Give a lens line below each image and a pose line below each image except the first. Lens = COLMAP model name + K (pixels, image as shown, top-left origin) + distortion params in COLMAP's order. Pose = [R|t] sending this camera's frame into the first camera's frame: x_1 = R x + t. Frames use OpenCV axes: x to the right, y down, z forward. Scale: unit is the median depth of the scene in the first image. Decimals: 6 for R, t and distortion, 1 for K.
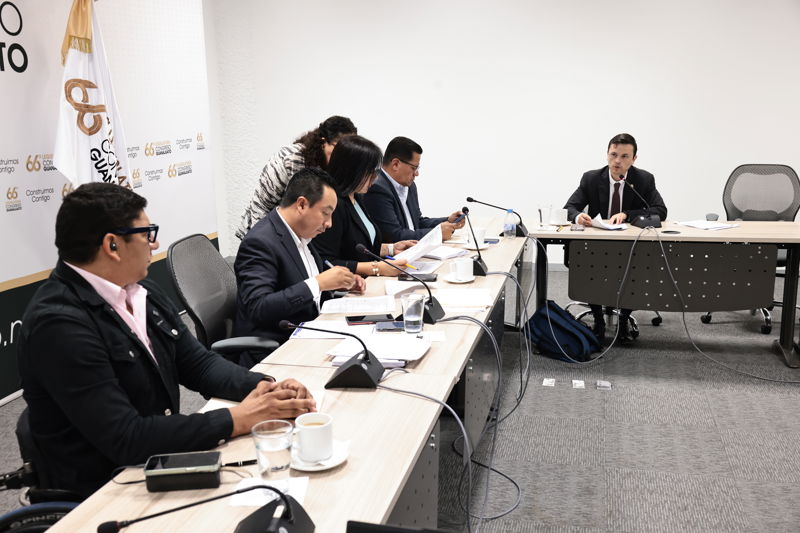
lens RADIAL K [[806.5, 0, 400.0], [0, 806.5, 266.5], [0, 0, 1]] dist [0.002352, 0.005041]
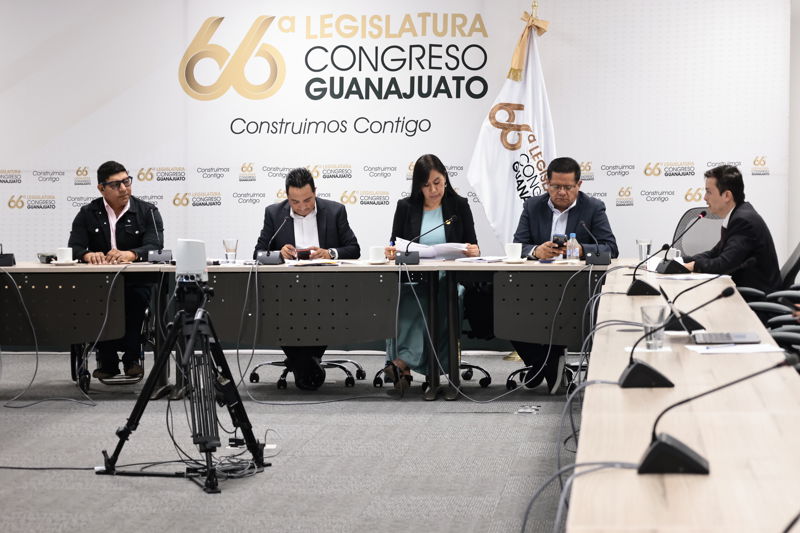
lens RADIAL K [[2131.3, 0, 400.0], [0, 2131.3, 266.5], [0, 0, 1]] dist [-0.068241, 0.784373]
pose [[0.138460, 0.081016, -0.987049, 2.683521], [-0.193108, 0.979727, 0.053327, -0.132601], [0.971359, 0.183223, 0.151298, 0.413856]]
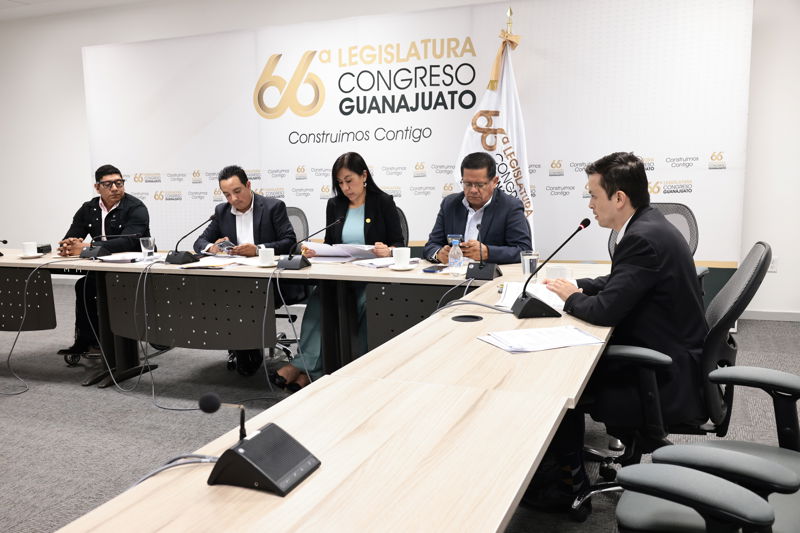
lens RADIAL K [[729.9, 0, 400.0], [0, 729.9, 266.5], [0, 0, 1]] dist [-0.006496, -0.003439]
pose [[-0.140547, 0.162512, -0.976645, 0.895312], [-0.169990, 0.967828, 0.185508, -0.178975], [0.975372, 0.192093, -0.108400, 1.037817]]
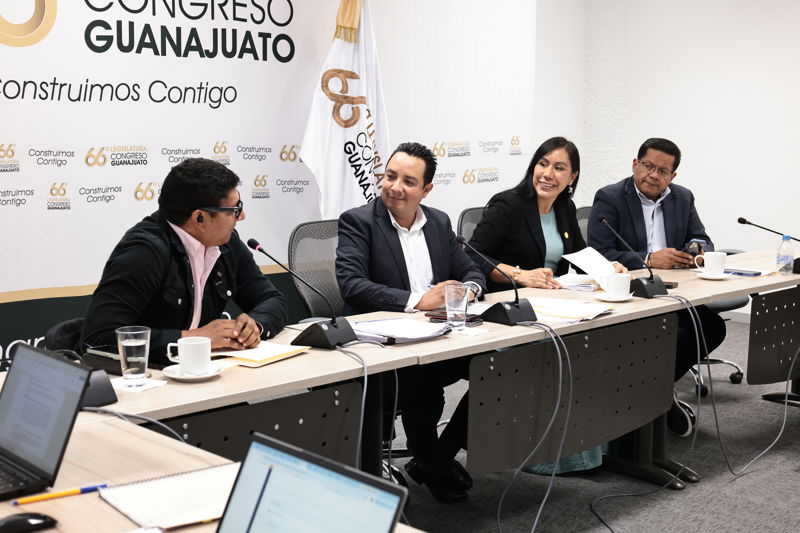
lens RADIAL K [[1118.7, 0, 400.0], [0, 1118.7, 266.5], [0, 0, 1]] dist [0.014512, -0.018999]
pose [[0.847693, 0.087586, -0.523207, 0.384116], [-0.125050, 0.991474, -0.036629, 0.041864], [0.515538, 0.096477, 0.851418, -0.081099]]
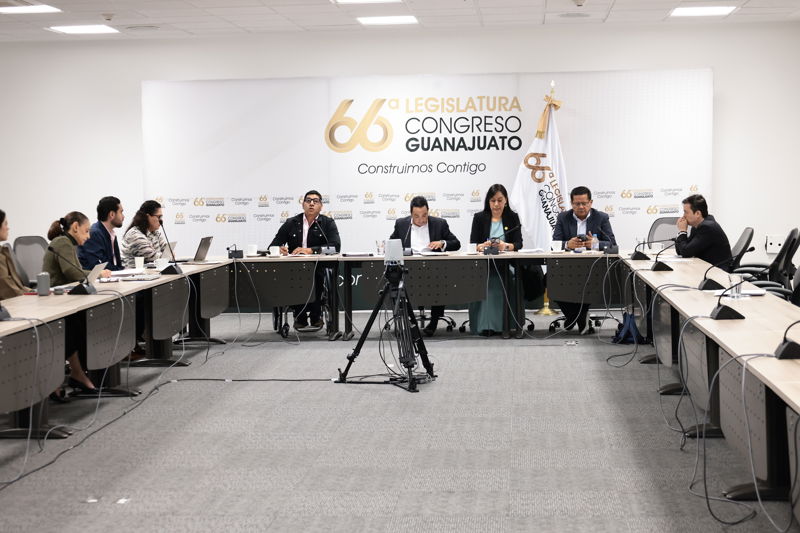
lens RADIAL K [[1464.8, 0, 400.0], [0, 1464.8, 266.5], [0, 0, 1]] dist [-0.017719, -0.113516]
pose [[0.166039, 0.083905, -0.982543, 2.922225], [-0.184589, 0.981407, 0.052614, -0.092801], [0.968689, 0.172630, 0.178440, 0.127160]]
